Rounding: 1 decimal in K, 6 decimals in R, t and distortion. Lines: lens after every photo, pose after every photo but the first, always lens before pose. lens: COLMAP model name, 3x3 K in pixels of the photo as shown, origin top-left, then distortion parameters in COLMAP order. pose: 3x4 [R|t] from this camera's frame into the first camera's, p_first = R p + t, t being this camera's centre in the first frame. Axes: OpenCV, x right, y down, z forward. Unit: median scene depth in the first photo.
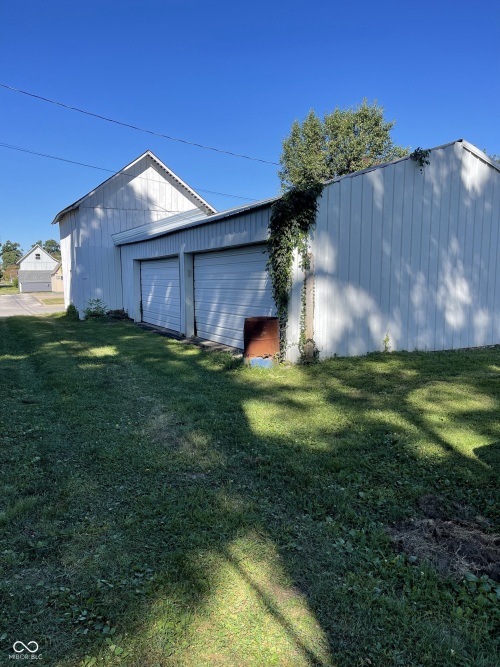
lens RADIAL K [[478.7, 0, 248.8], [0, 478.7, 341.8], [0, 0, 1]] dist [0.005886, 0.000738]
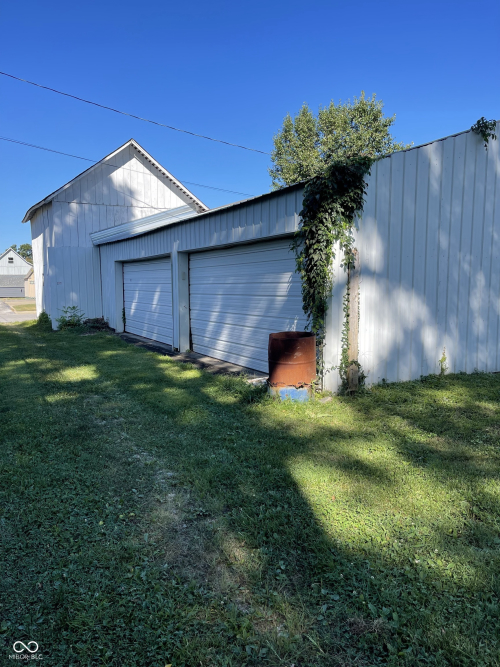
lens RADIAL K [[487.8, 0, 250.9], [0, 487.8, 334.4], [0, 0, 1]] dist [0.005534, 0.000958]
pose [[0.999119, -0.004677, 0.041711, -0.047160], [0.005799, 0.999623, -0.026820, -0.019209], [-0.041570, 0.027038, 0.998770, 0.159175]]
